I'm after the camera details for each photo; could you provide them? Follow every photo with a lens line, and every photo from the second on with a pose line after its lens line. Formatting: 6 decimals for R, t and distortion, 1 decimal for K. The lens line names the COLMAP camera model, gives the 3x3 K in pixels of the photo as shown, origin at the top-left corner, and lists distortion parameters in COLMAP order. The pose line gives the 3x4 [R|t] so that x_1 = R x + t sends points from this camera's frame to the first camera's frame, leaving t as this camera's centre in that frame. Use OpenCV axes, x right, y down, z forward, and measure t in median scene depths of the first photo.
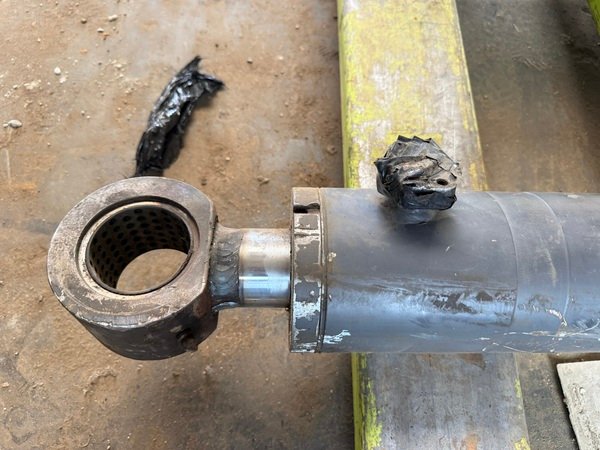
lens RADIAL K [[430.0, 0, 300.0], [0, 430.0, 225.0], [0, 0, 1]] dist [0.030393, -0.055238]
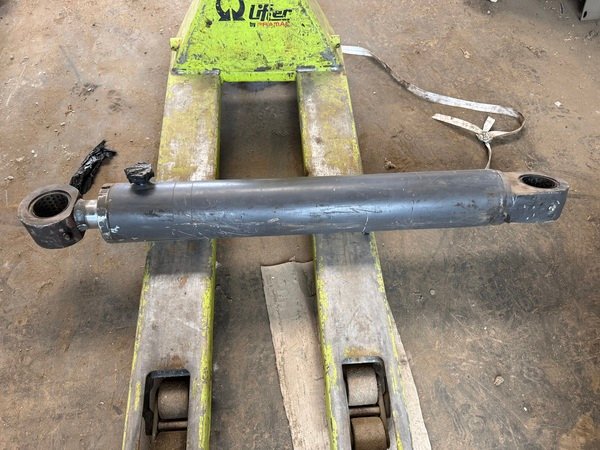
lens RADIAL K [[427.8, 0, 302.8], [0, 427.8, 228.3], [0, 0, 1]] dist [0.031606, -0.048365]
pose [[0.997611, -0.068303, 0.010300, 0.748187], [0.069075, 0.986672, -0.147333, 0.434648], [-0.000099, 0.147693, 0.989033, -1.072382]]
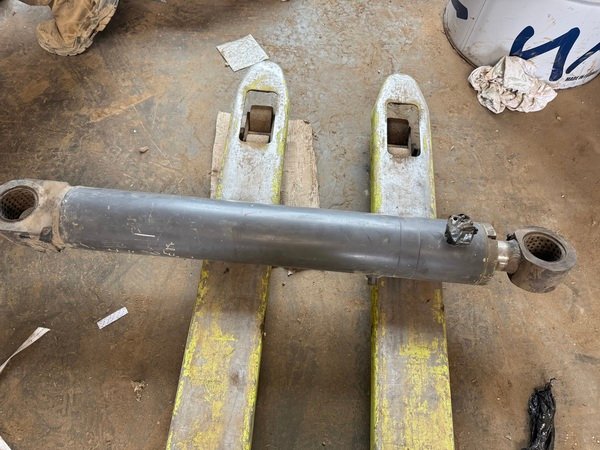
lens RADIAL K [[434.2, 0, 302.3], [0, 434.2, 226.2], [0, 0, 1]] dist [0.009324, -0.028783]
pose [[-0.992138, -0.116372, -0.046030, 0.775716], [0.041861, -0.655237, 0.754263, -1.082009], [-0.117936, 0.746406, 0.654957, -0.493176]]
